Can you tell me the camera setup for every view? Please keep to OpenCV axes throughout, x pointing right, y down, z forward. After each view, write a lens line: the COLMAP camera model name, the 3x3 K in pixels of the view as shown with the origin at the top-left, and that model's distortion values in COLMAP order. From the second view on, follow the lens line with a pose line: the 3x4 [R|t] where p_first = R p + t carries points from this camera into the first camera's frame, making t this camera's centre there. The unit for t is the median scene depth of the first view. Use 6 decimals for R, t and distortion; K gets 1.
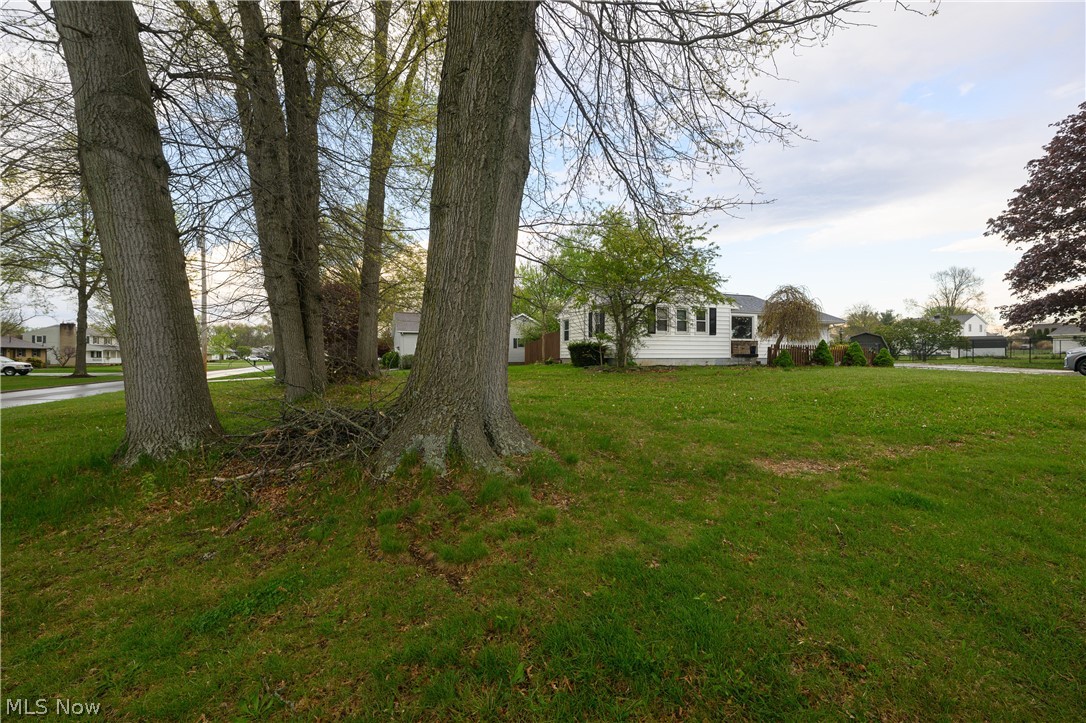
lens RADIAL K [[431.6, 0, 536.7], [0, 431.6, 361.2], [0, 0, 1]] dist [0.000153, -0.000031]
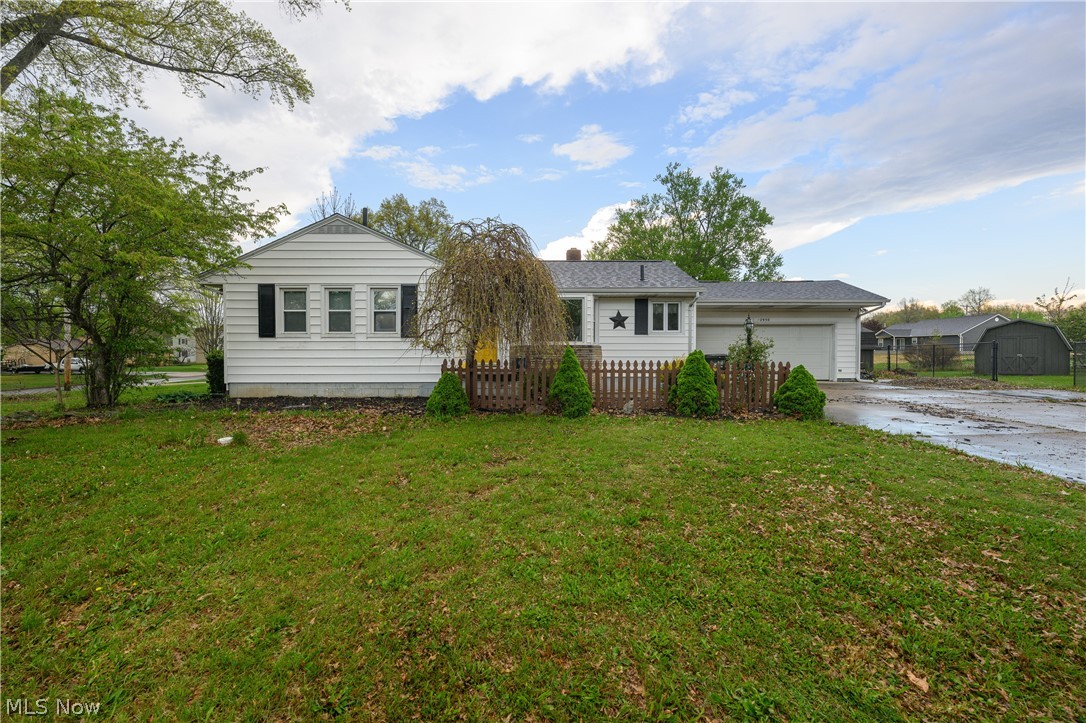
lens RADIAL K [[431.6, 0, 537.3], [0, 431.6, 355.2], [0, 0, 1]] dist [0.000153, -0.000031]
pose [[0.943771, 0.001900, -0.330595, 0.651403], [-0.002185, 0.999997, -0.000492, -0.035912], [0.330593, 0.001186, 0.943773, 0.512364]]
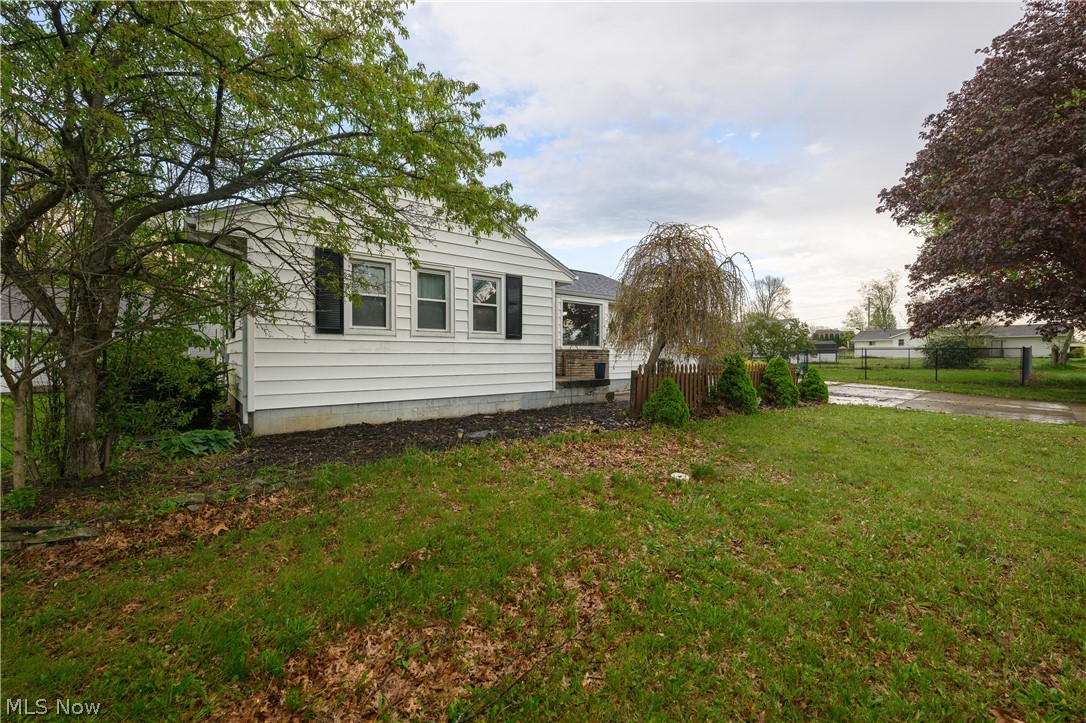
lens RADIAL K [[431.6, 0, 536.2], [0, 431.6, 357.1], [0, 0, 1]] dist [0.000153, -0.000031]
pose [[0.952772, 0.000206, 0.303688, 0.271449], [0.000861, 0.999994, -0.003382, -0.037512], [-0.303687, 0.003484, 0.952766, 0.533160]]
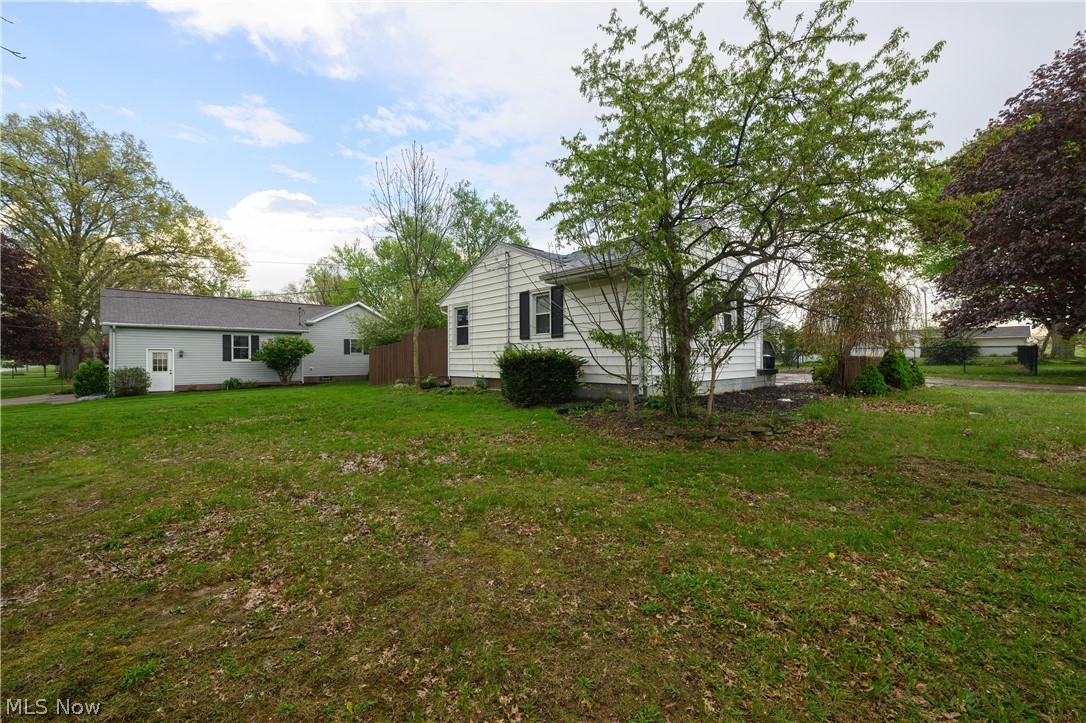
lens RADIAL K [[431.6, 0, 523.2], [0, 431.6, 358.6], [0, 0, 1]] dist [0.000153, -0.000031]
pose [[0.932903, -0.004193, 0.360103, -0.061970], [0.007451, 0.999943, -0.007660, -0.028306], [-0.360051, 0.009830, 0.932881, 0.511270]]
